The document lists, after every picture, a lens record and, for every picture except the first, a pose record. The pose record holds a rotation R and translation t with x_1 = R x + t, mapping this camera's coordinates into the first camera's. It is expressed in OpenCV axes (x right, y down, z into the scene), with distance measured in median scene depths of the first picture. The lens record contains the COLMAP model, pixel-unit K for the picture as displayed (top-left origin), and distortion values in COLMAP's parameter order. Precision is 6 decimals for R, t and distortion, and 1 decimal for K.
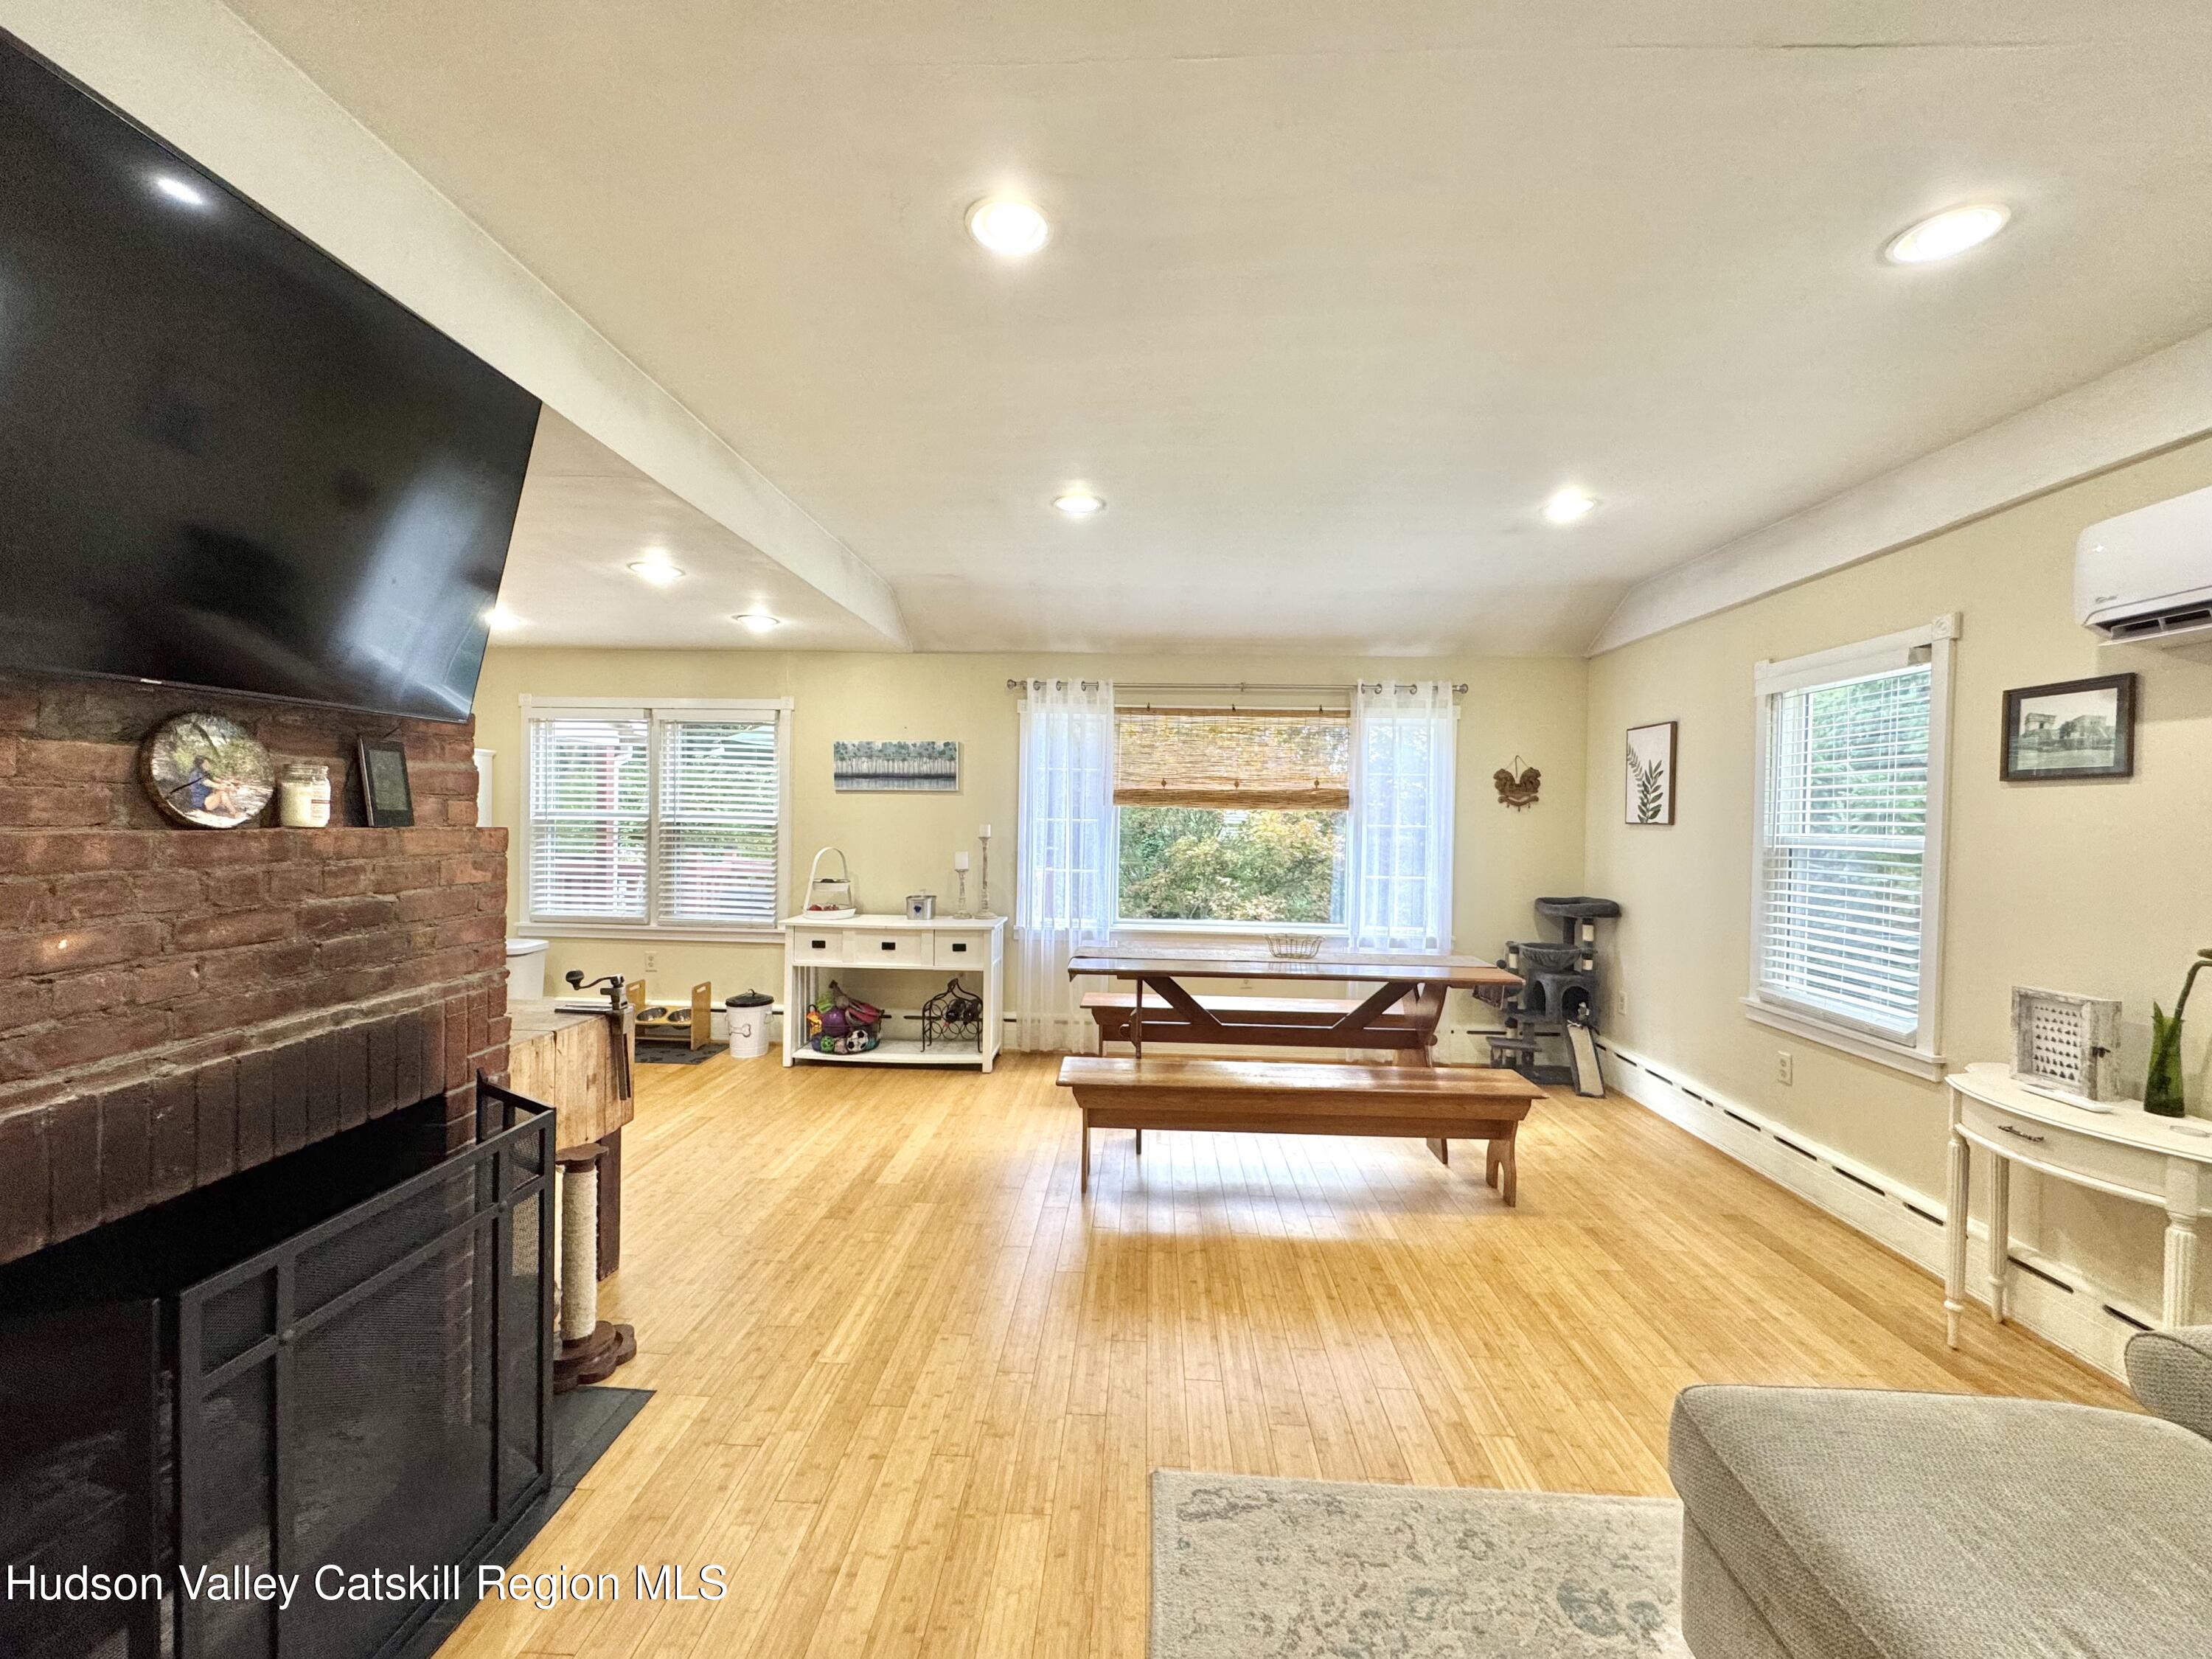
lens RADIAL K [[878.8, 0, 1108.7], [0, 878.8, 831.2], [0, 0, 1]] dist [-0.002152, -0.000263]
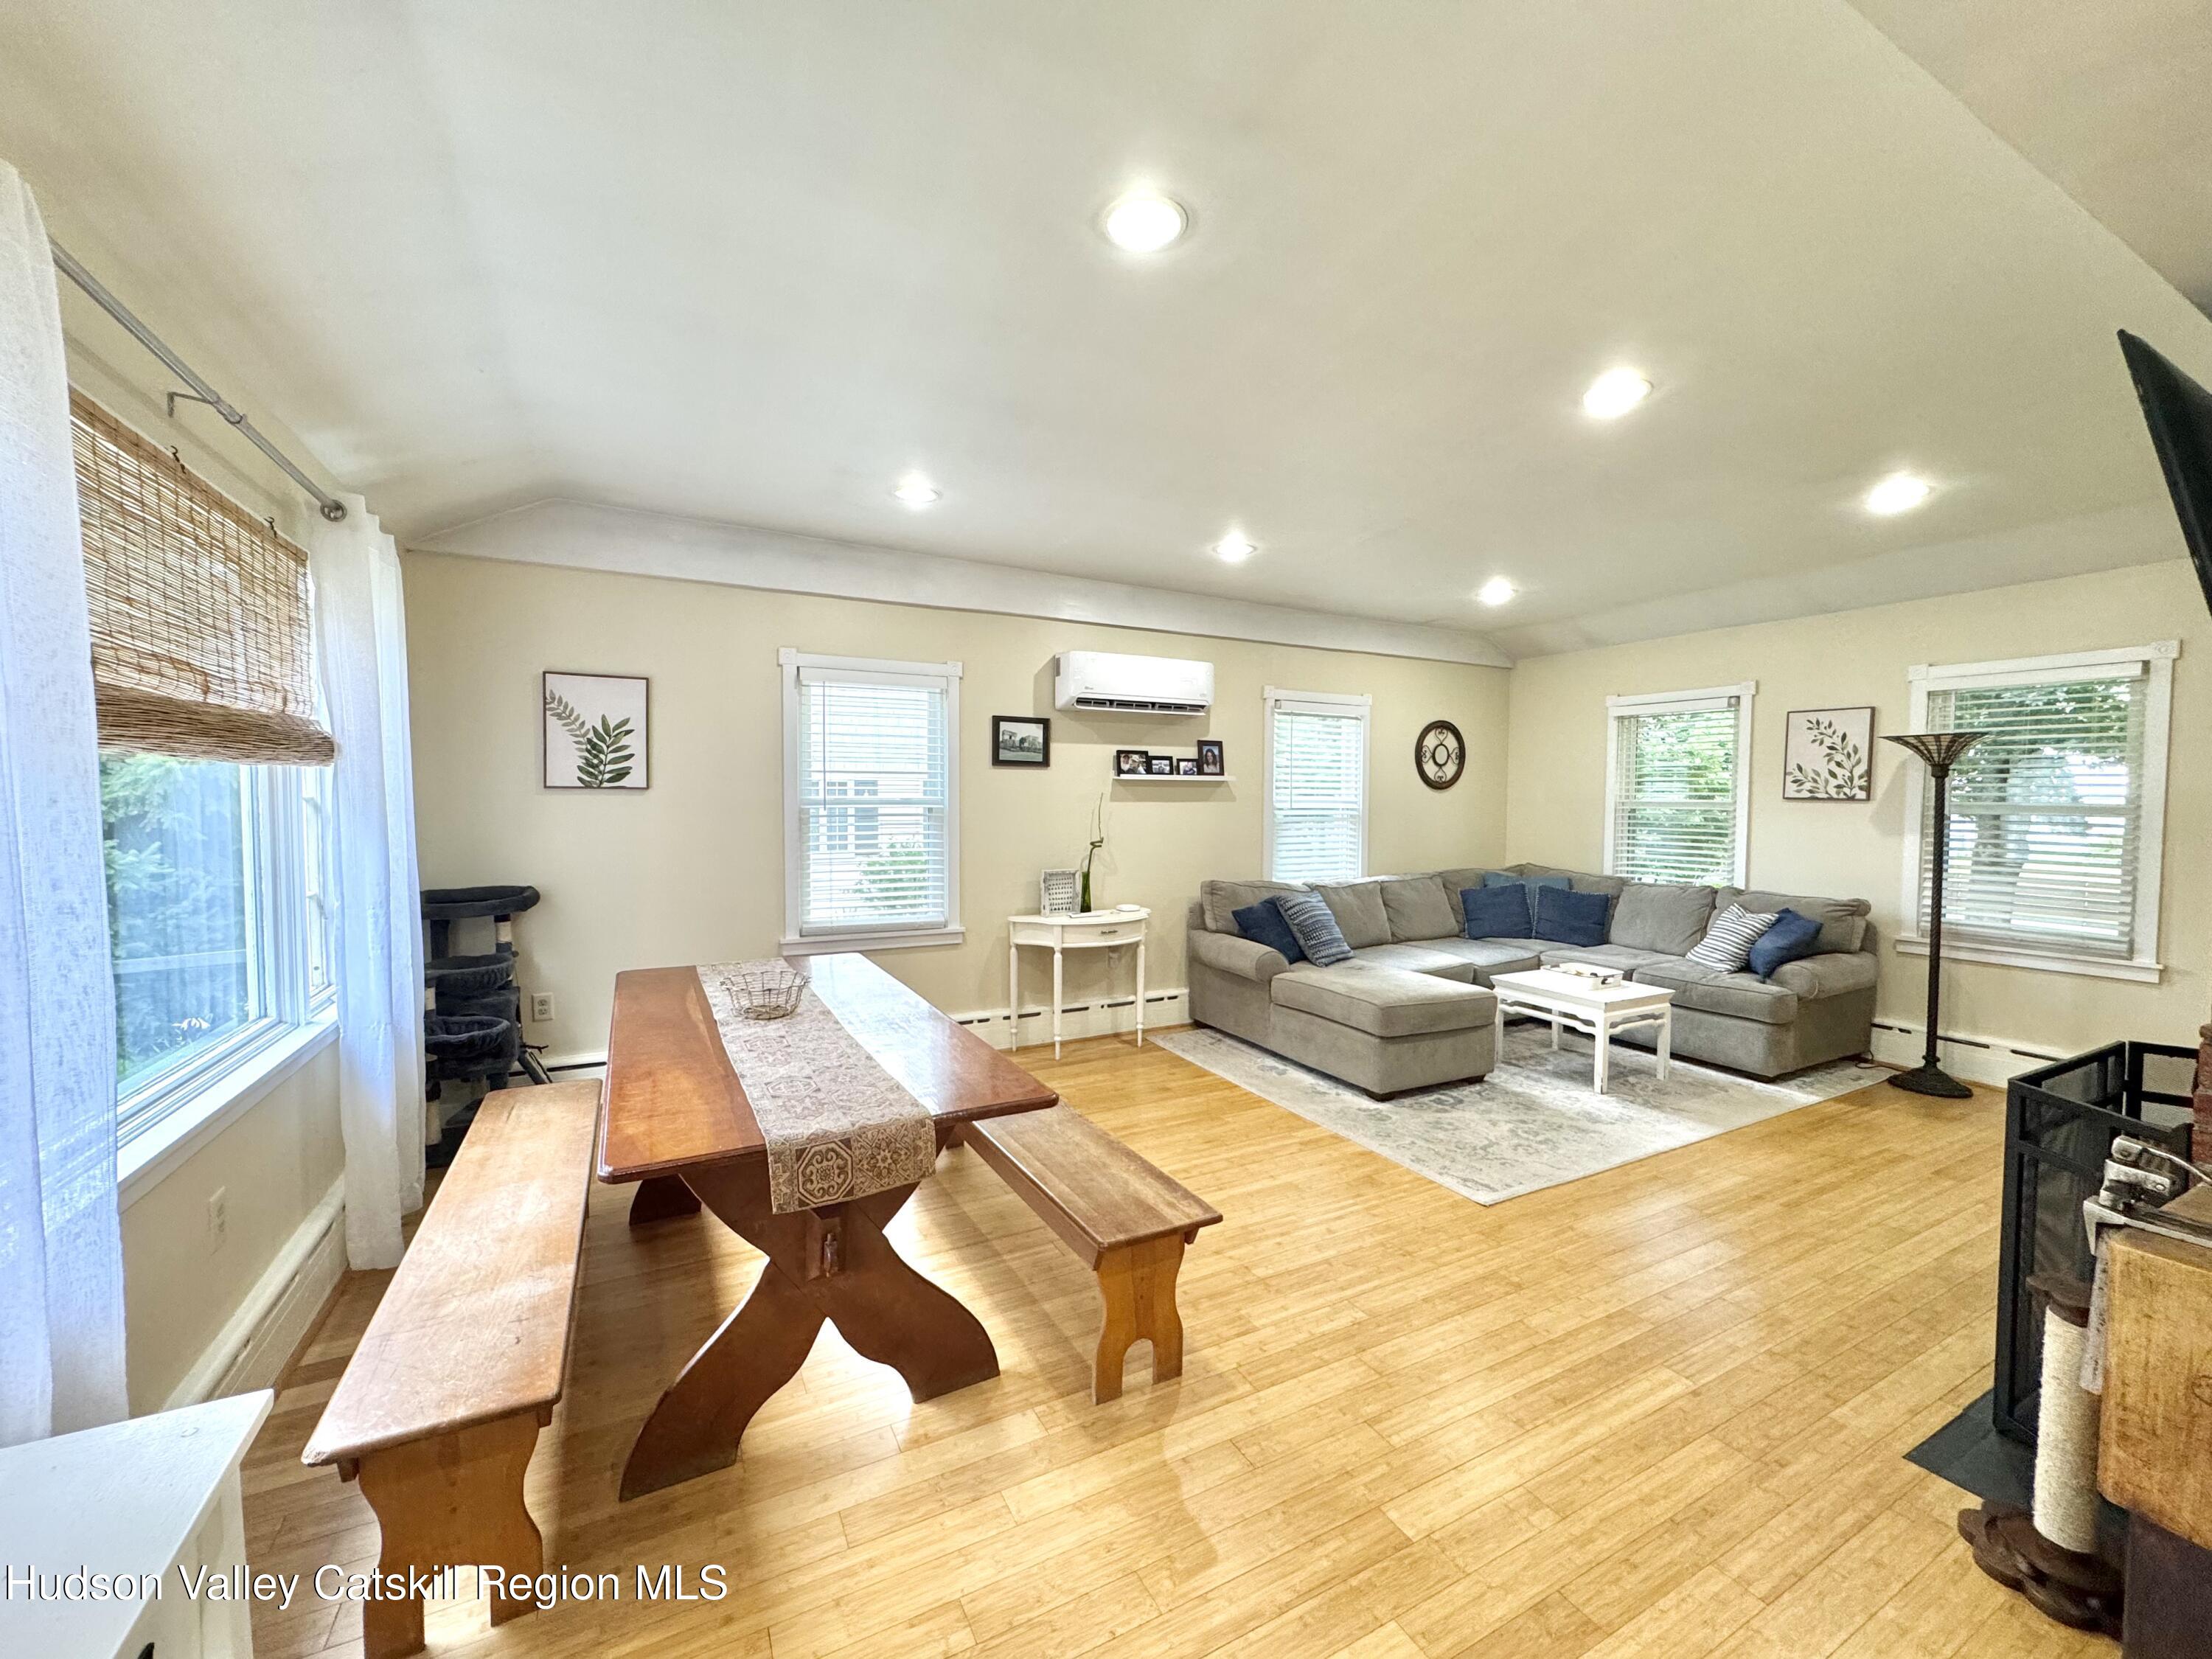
lens RADIAL K [[878.8, 0, 1108.7], [0, 878.8, 831.2], [0, 0, 1]] dist [-0.002152, -0.000263]
pose [[-0.507964, -0.055447, 0.859592, -0.483886], [-0.000706, 0.997953, 0.063954, -0.026521], [-0.861378, 0.031879, -0.506963, 1.229613]]
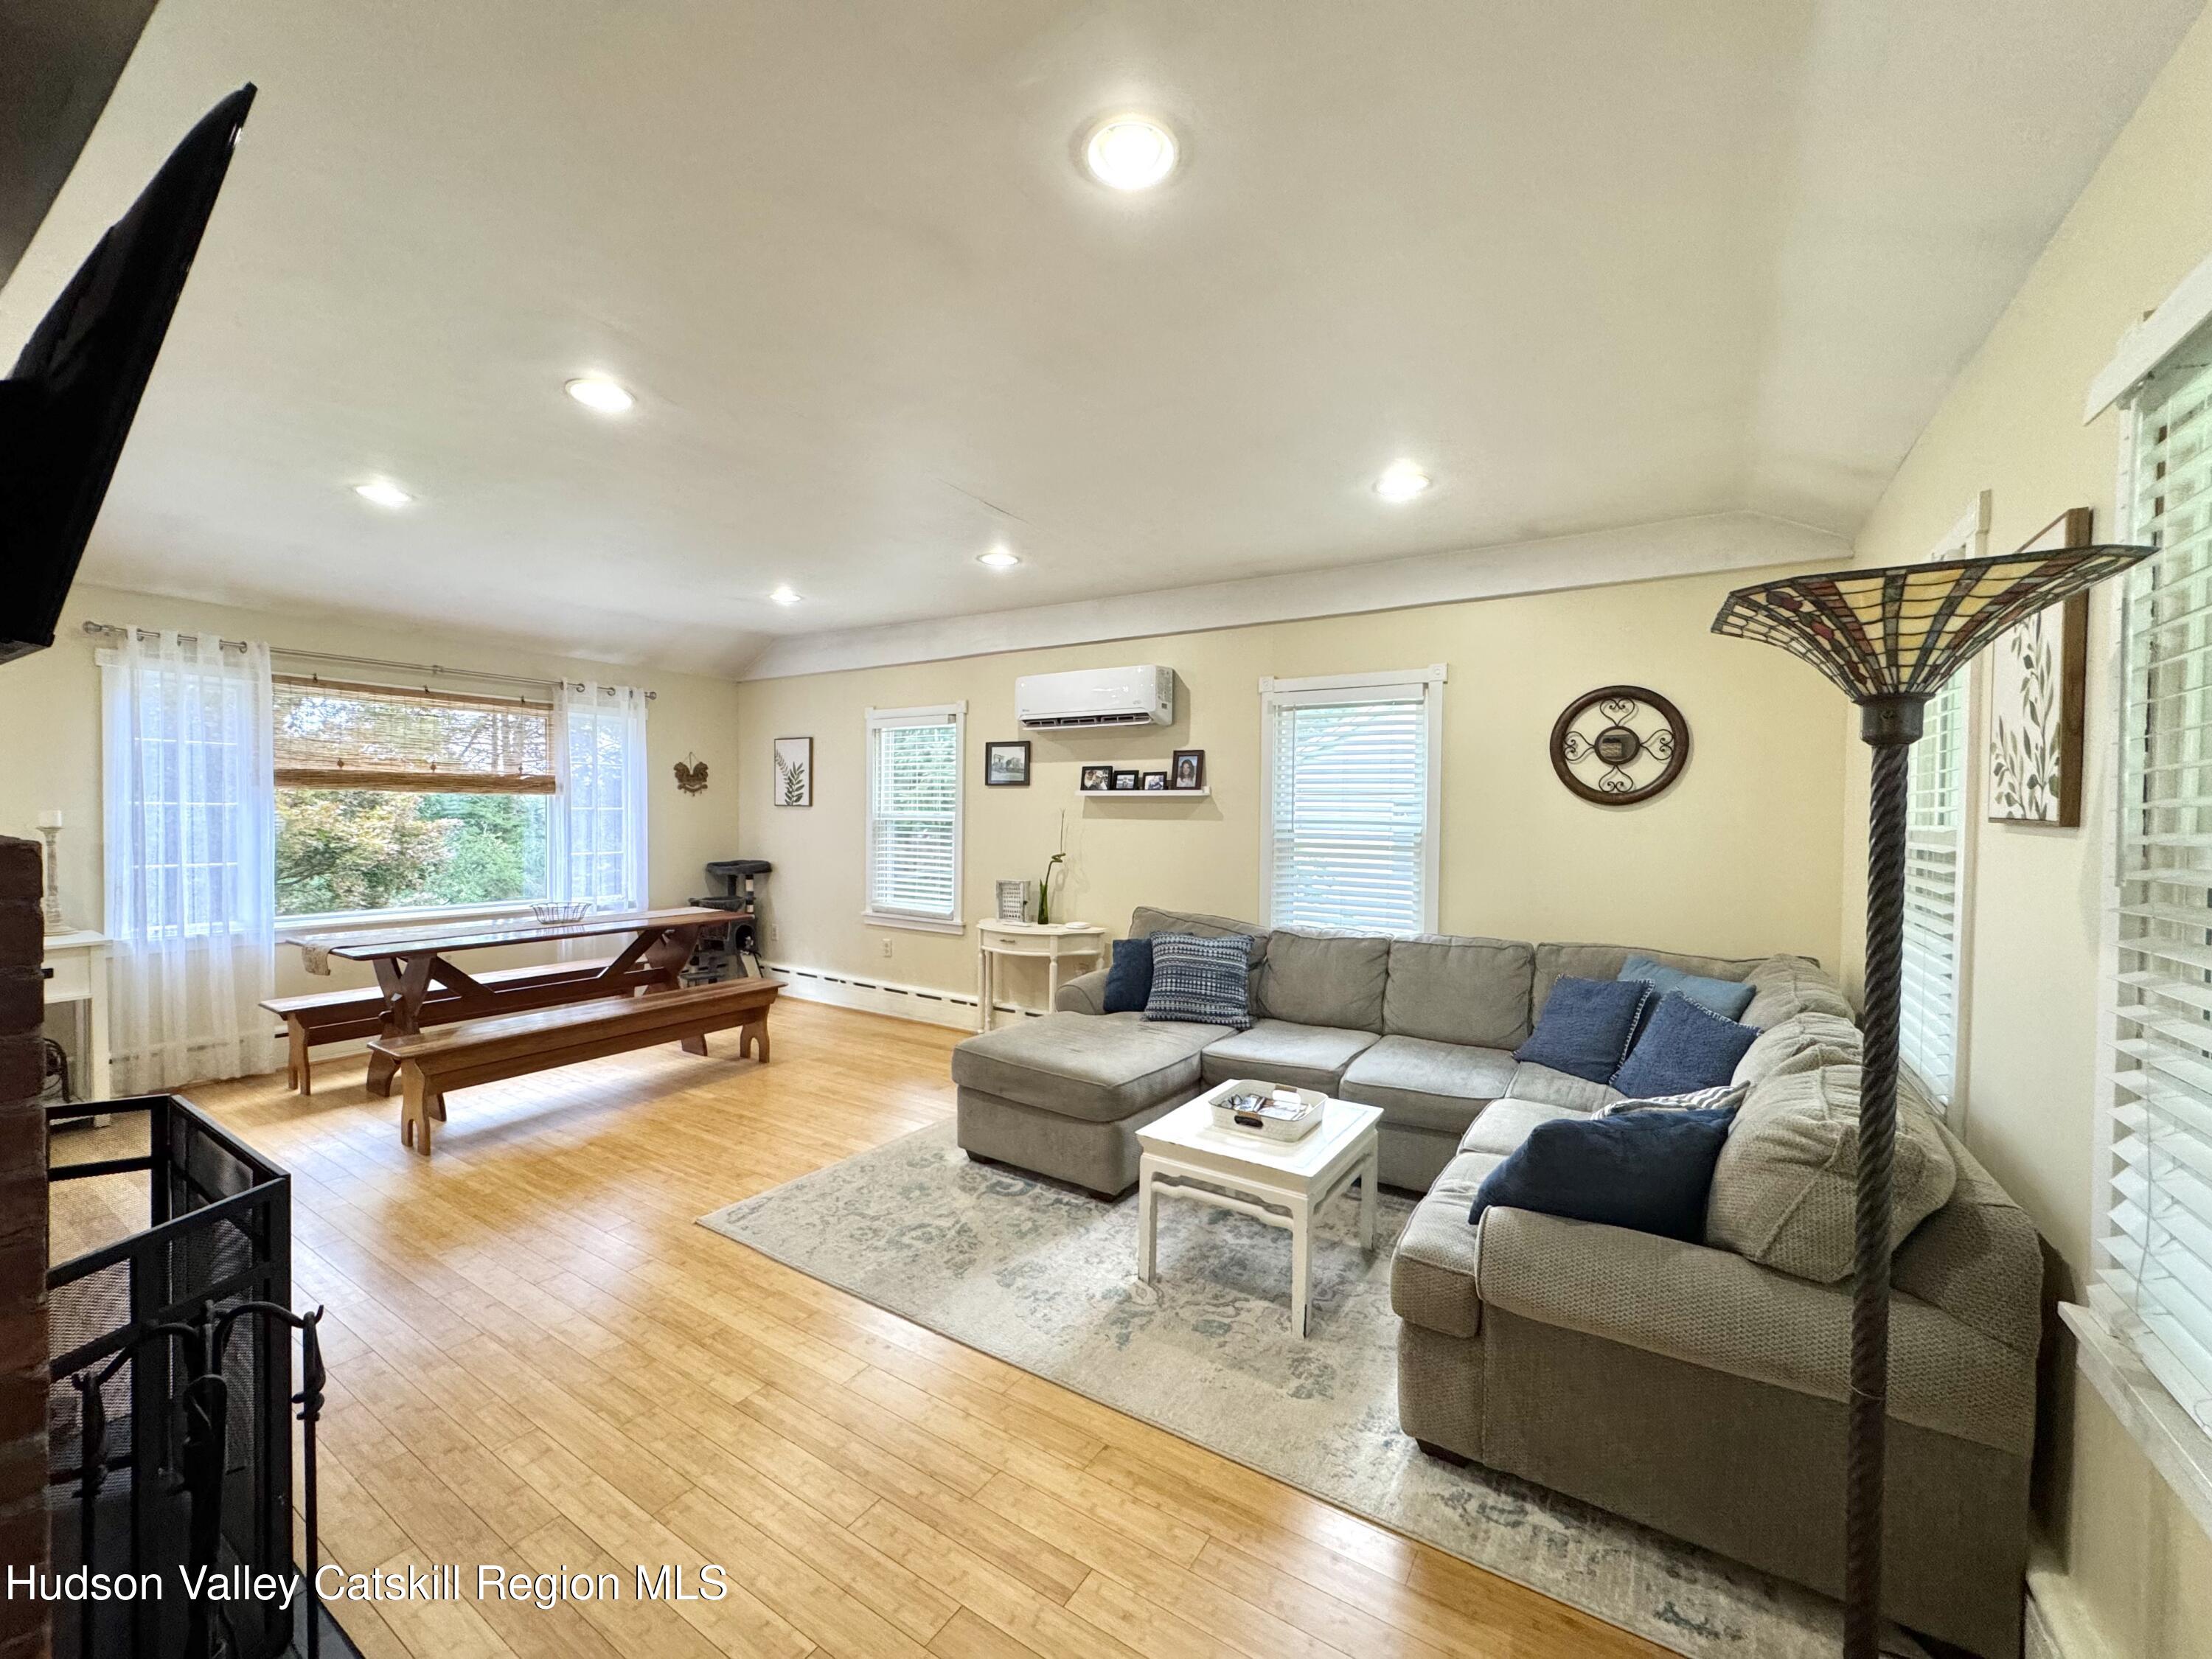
lens RADIAL K [[878.8, 0, 1108.7], [0, 878.8, 831.2], [0, 0, 1]] dist [-0.002152, -0.000263]
pose [[0.496461, -0.030275, 0.867531, -0.477436], [0.010238, 0.999526, 0.029023, -0.003546], [-0.867999, -0.005527, 0.496536, -0.217960]]
